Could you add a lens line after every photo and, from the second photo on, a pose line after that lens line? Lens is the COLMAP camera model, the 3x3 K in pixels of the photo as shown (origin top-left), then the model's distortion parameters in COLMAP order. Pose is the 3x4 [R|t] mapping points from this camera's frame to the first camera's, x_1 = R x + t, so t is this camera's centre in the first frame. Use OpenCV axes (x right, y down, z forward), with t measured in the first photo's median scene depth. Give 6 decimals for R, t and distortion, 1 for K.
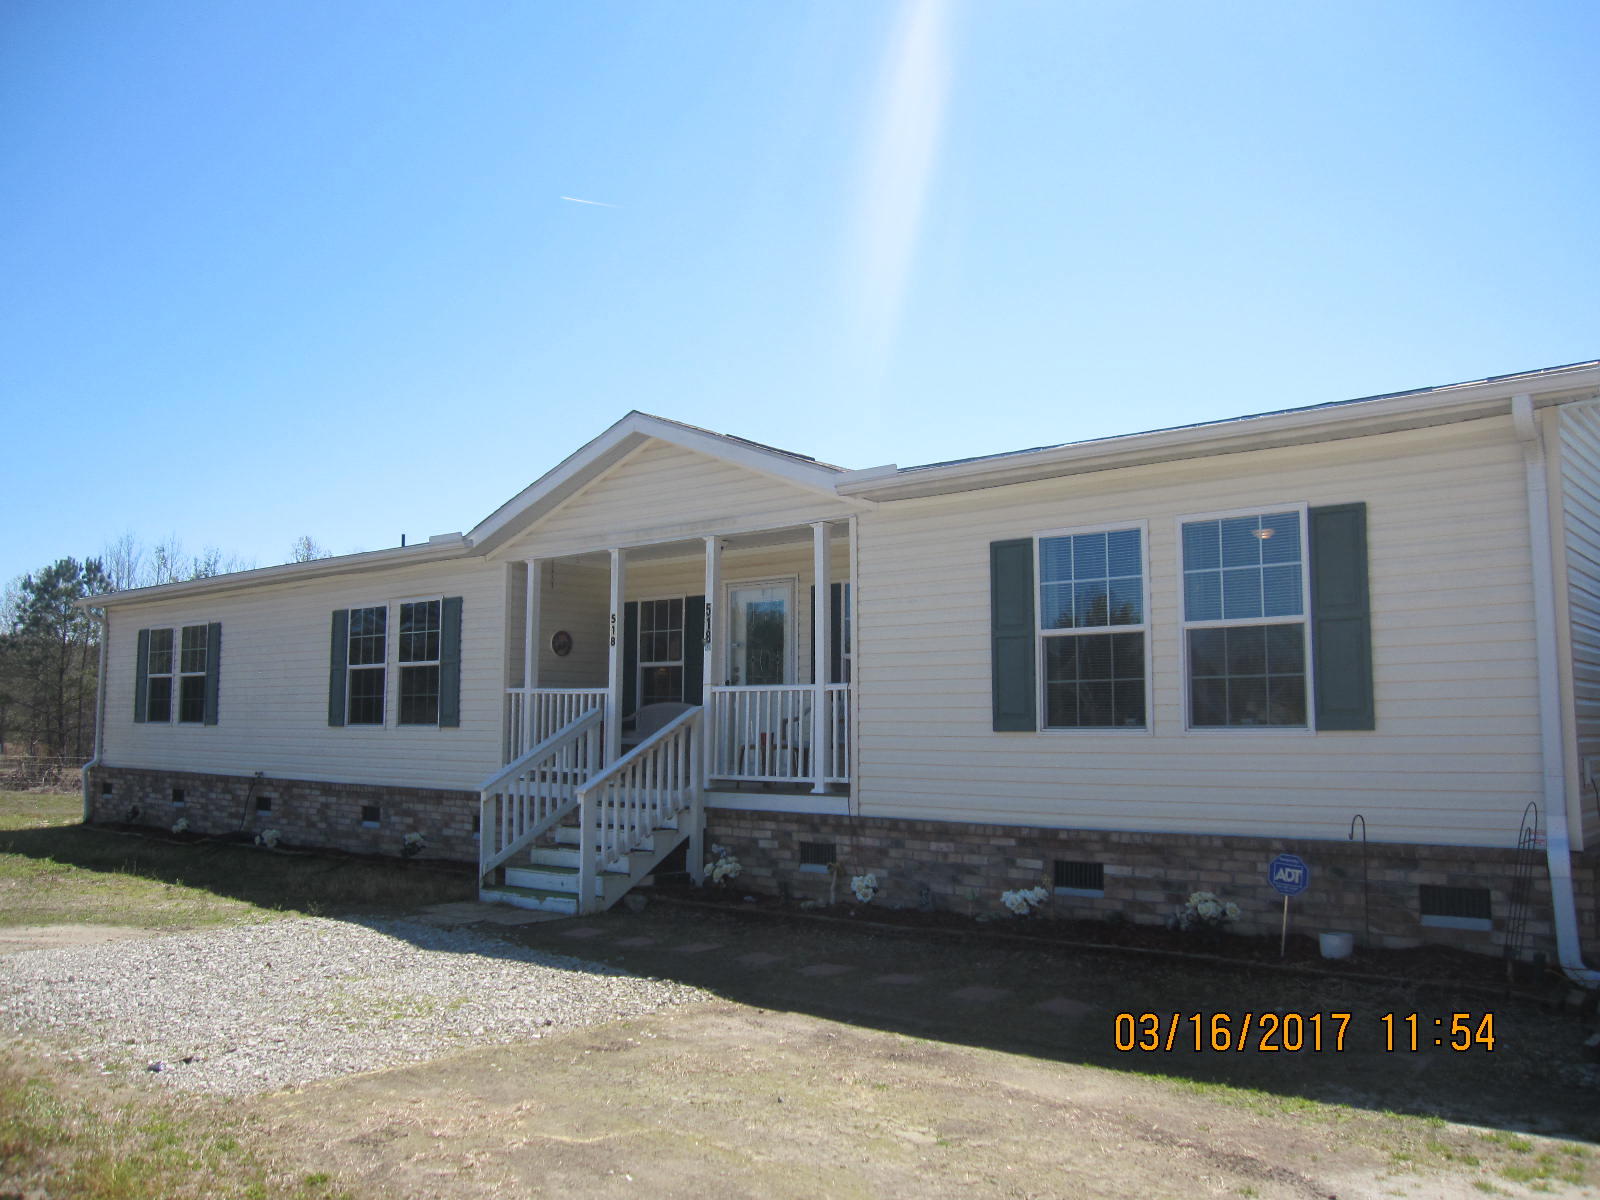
lens RADIAL K [[1320.2, 0, 801.1], [0, 1320.2, 598.9], [0, 0, 1]] dist [-0.073933, 0.039430]
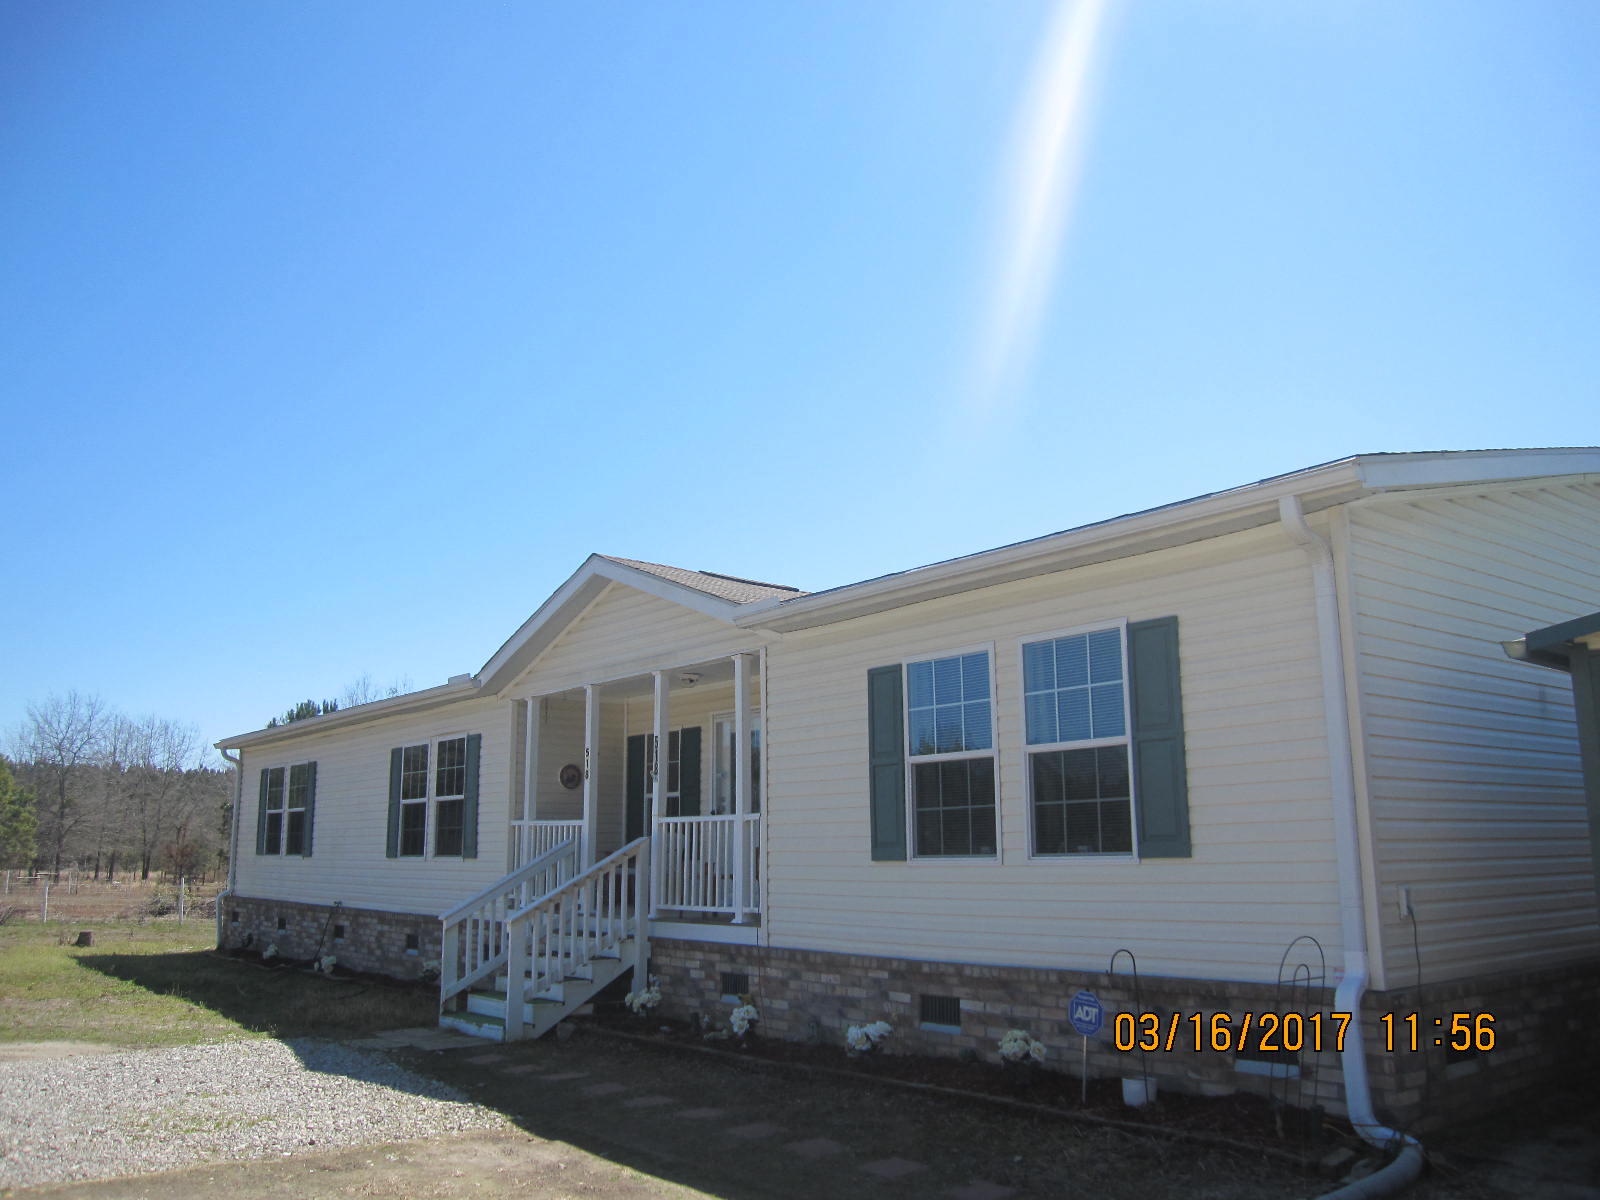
lens RADIAL K [[1320.2, 0, 797.7], [0, 1320.2, 594.2], [0, 0, 1]] dist [-0.073933, 0.039430]
pose [[0.981467, -0.045766, -0.186086, 0.264458], [0.027502, 0.994650, -0.099570, -0.001495], [0.189648, 0.092607, 0.977475, 0.004556]]
